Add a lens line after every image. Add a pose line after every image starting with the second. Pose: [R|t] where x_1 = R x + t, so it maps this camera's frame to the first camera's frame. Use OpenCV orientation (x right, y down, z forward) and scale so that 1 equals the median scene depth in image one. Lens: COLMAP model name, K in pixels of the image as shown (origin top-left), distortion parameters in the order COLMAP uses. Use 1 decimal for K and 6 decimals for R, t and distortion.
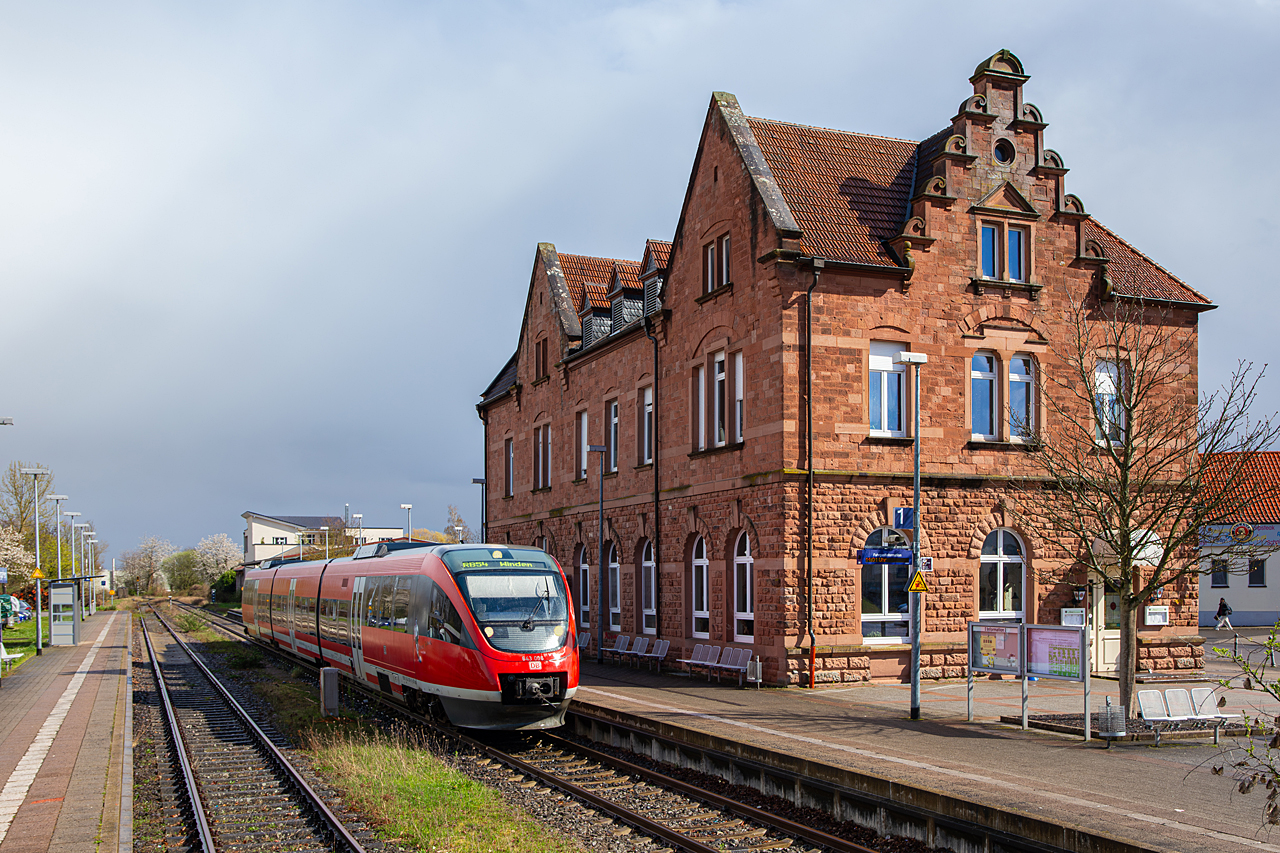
lens RADIAL K [[1283.6, 0, 638.9], [0, 1283.6, 460.5], [0, 0, 1]] dist [0.003892, 0.000000]
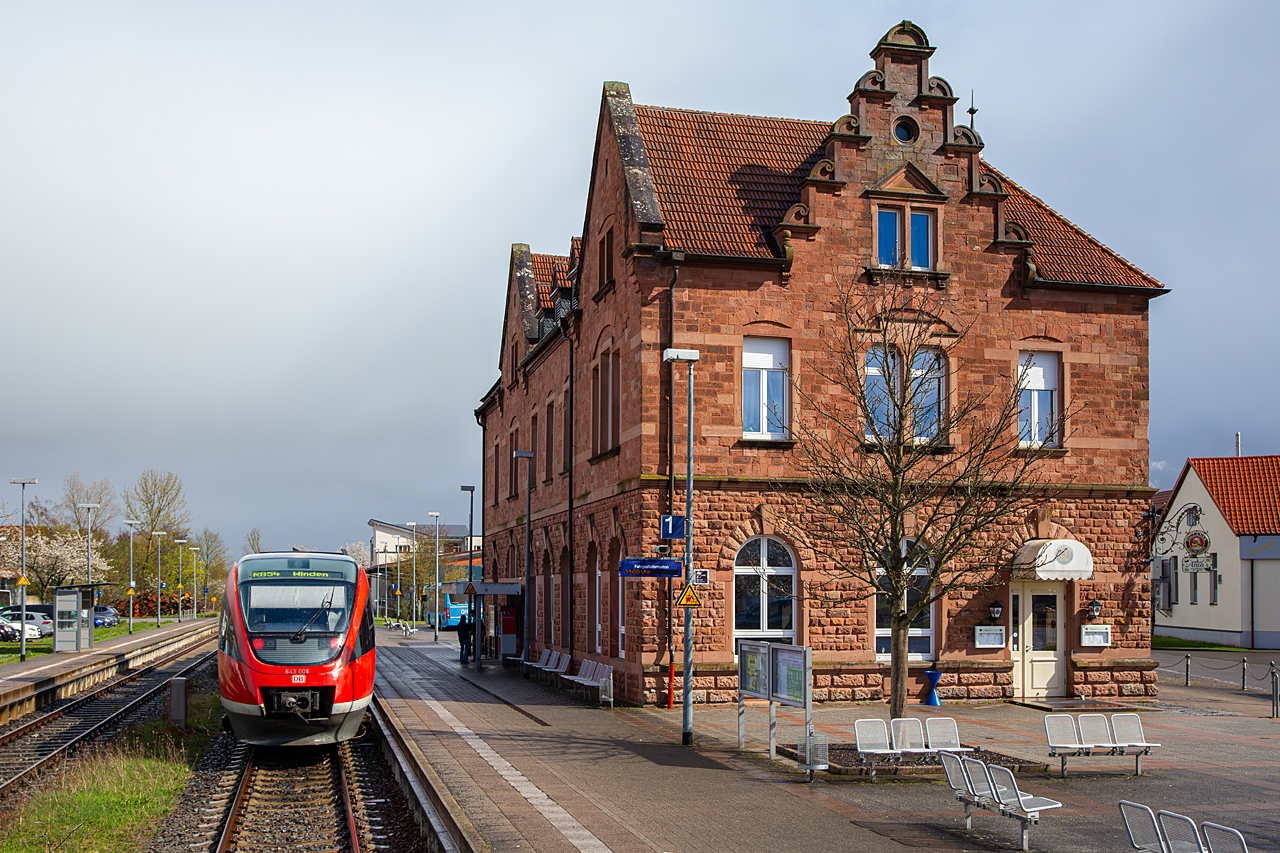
lens RADIAL K [[1327.3, 0, 640.2], [0, 1327.3, 428.1], [0, 0, 1]] dist [0.011300, 0.000000]
pose [[0.988238, -0.010804, -0.152542, 0.239323], [0.006388, 0.999547, -0.029409, 0.001080], [0.152791, 0.028088, 0.987859, 0.031158]]
